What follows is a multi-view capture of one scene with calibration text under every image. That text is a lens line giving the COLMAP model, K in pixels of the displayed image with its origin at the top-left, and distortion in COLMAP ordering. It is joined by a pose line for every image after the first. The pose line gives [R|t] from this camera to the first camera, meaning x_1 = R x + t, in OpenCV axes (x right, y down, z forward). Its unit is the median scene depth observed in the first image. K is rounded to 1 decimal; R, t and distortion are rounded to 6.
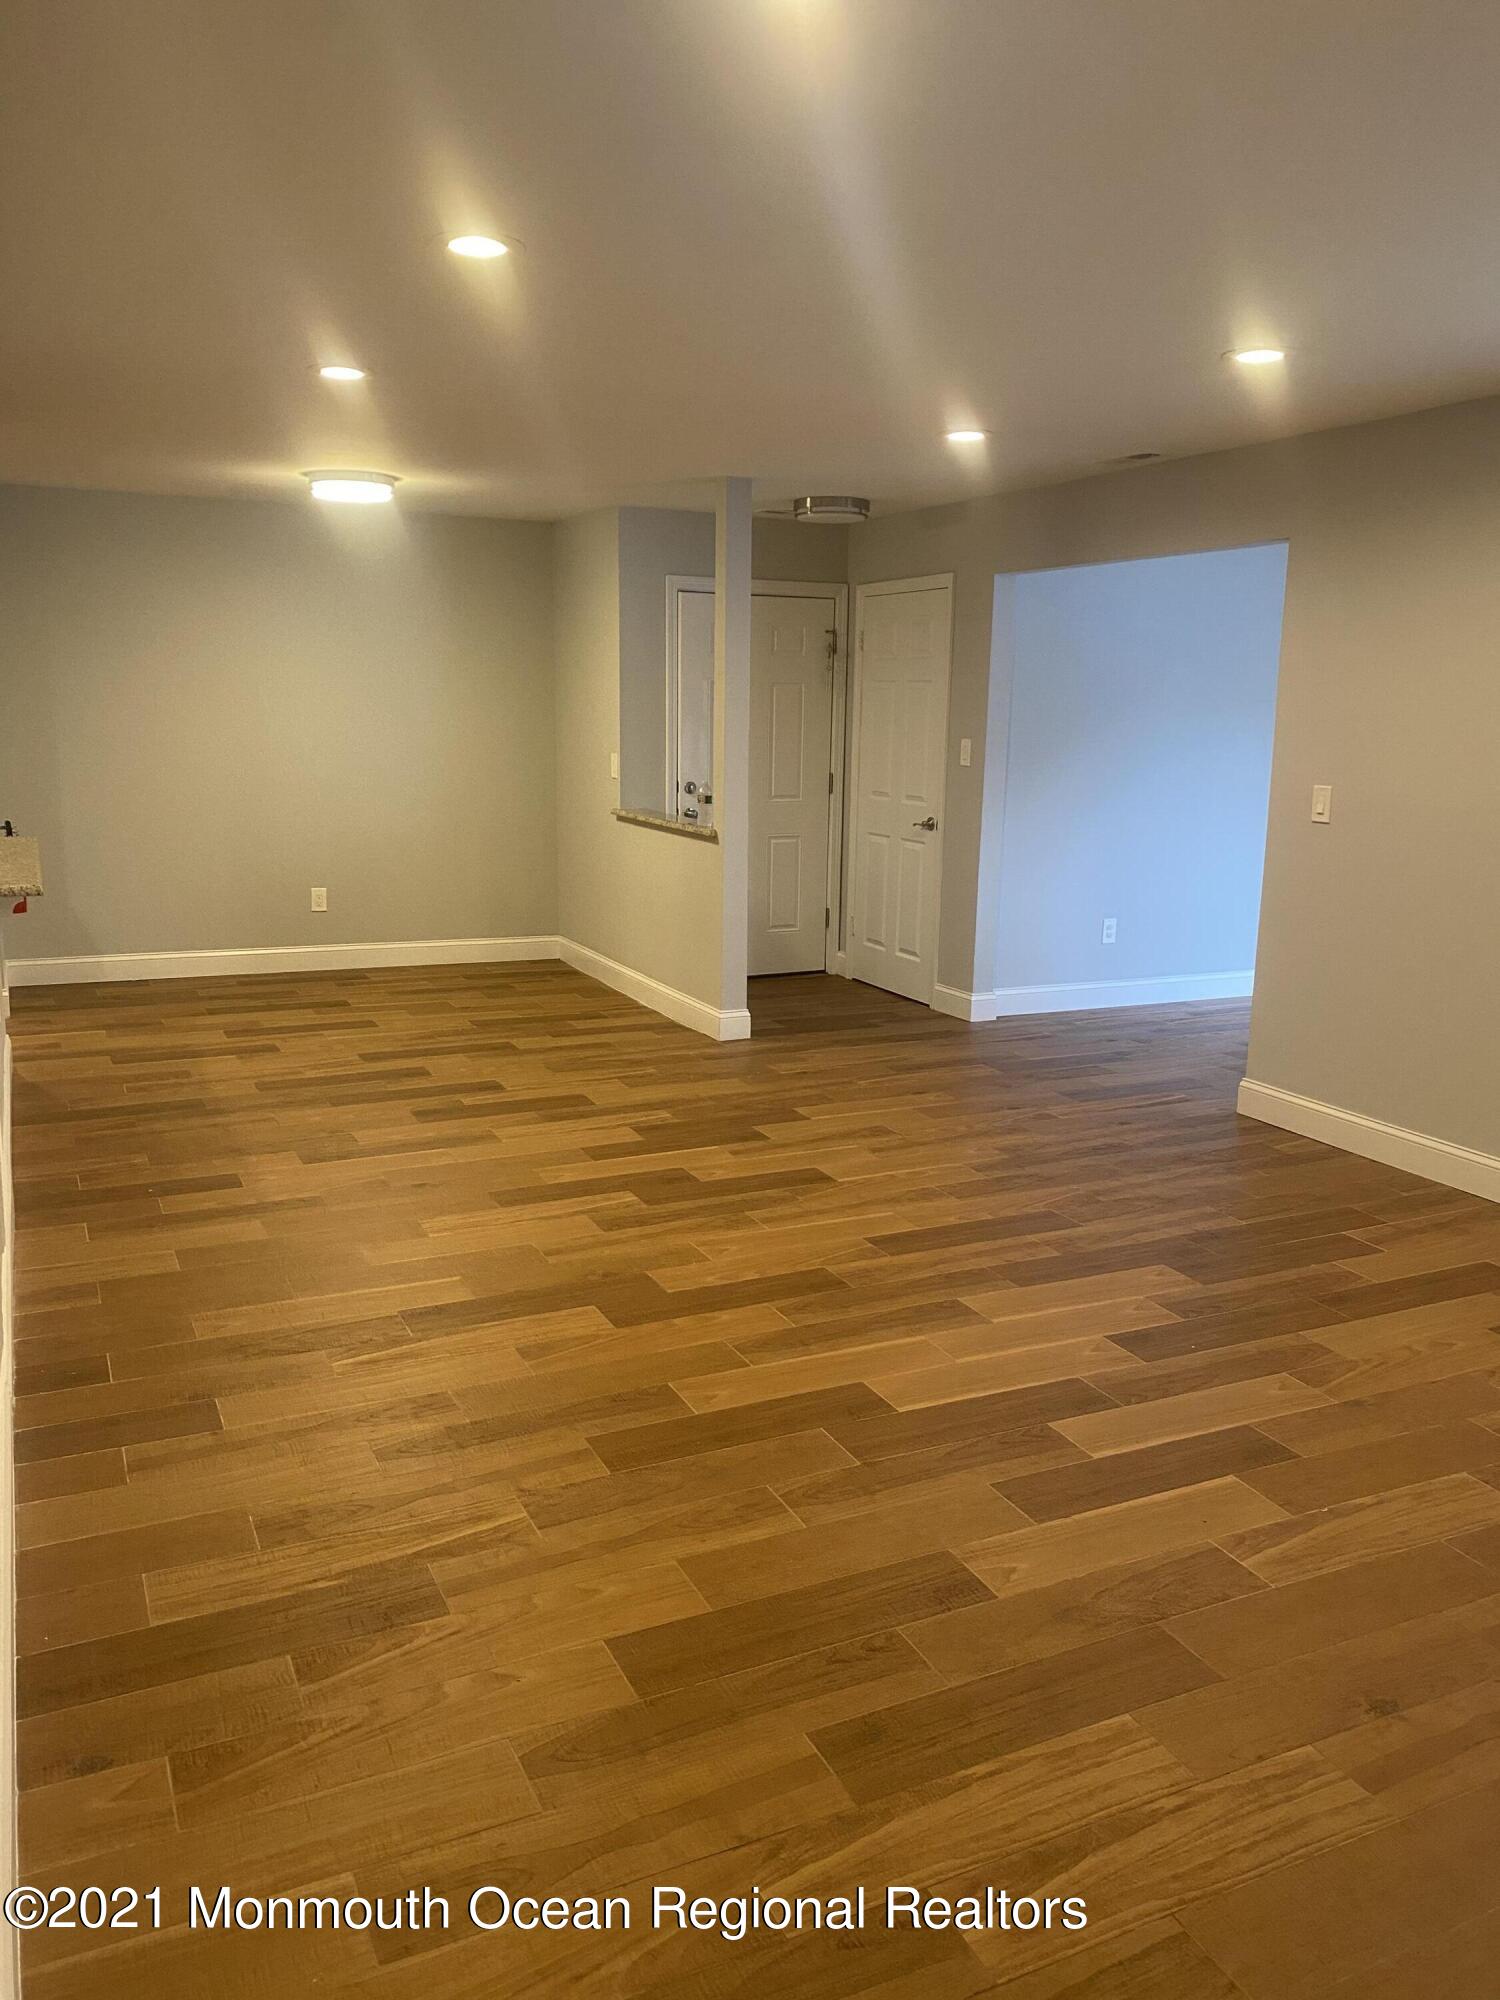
lens RADIAL K [[1525.0, 0, 764.3], [0, 1525.0, 1006.4], [0, 0, 1]] dist [0.064712, -0.128598]
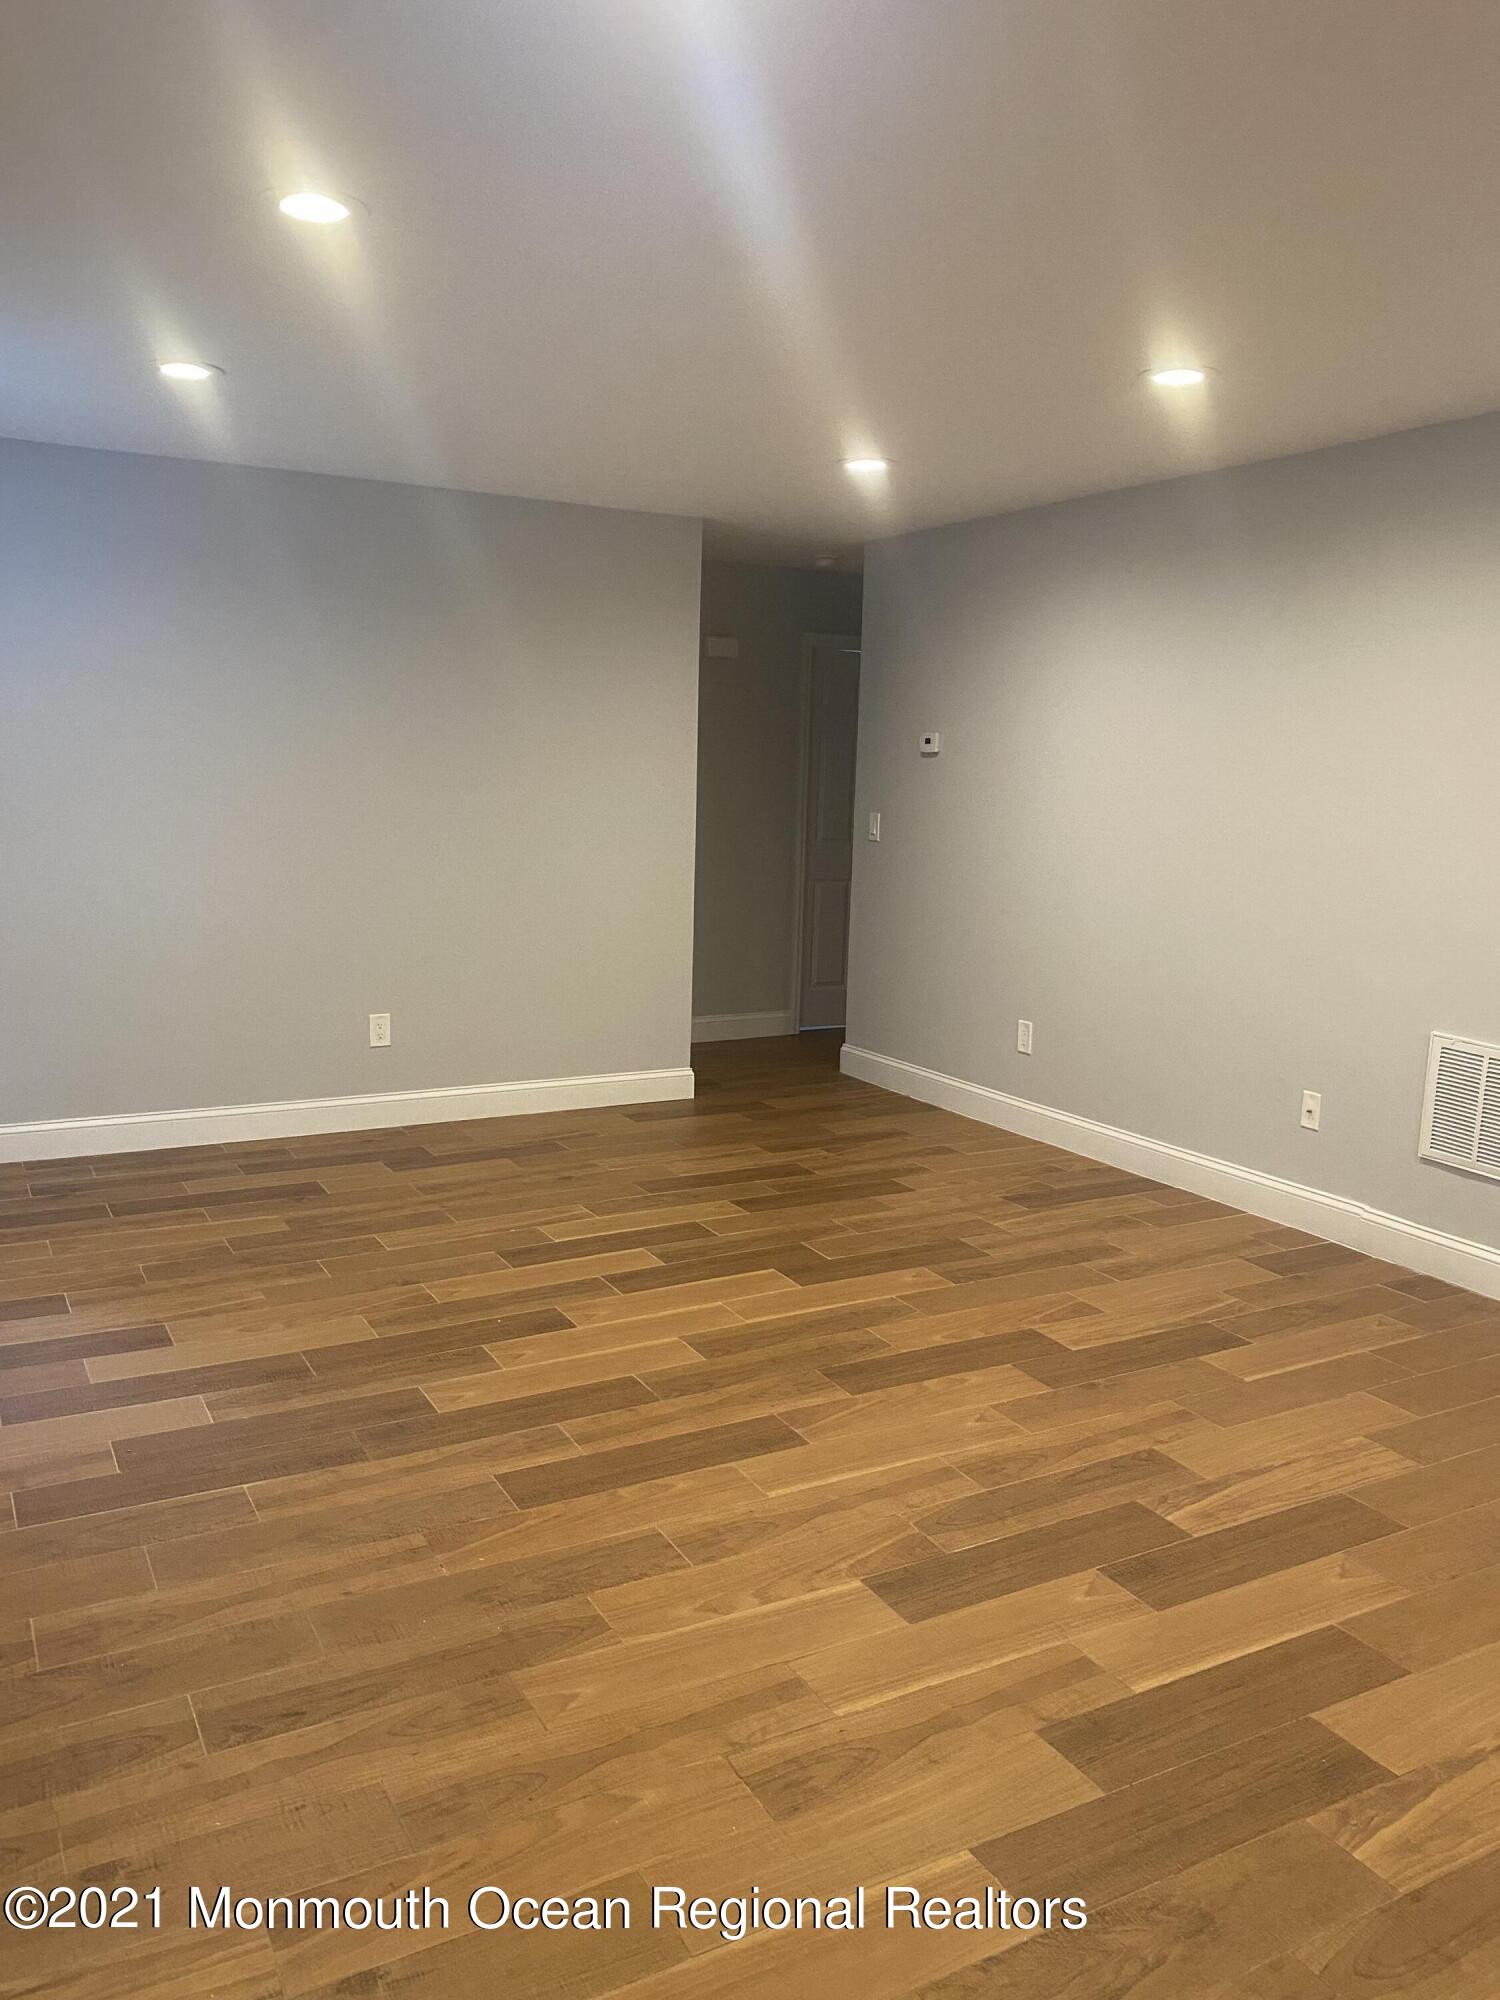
lens RADIAL K [[1525.0, 0, 764.3], [0, 1525.0, 1006.4], [0, 0, 1]] dist [0.064712, -0.128598]
pose [[-0.997716, -0.025547, -0.062526, 0.140491], [-0.045856, 0.935877, 0.349331, -0.315930], [0.049593, 0.351400, -0.934911, 1.645199]]
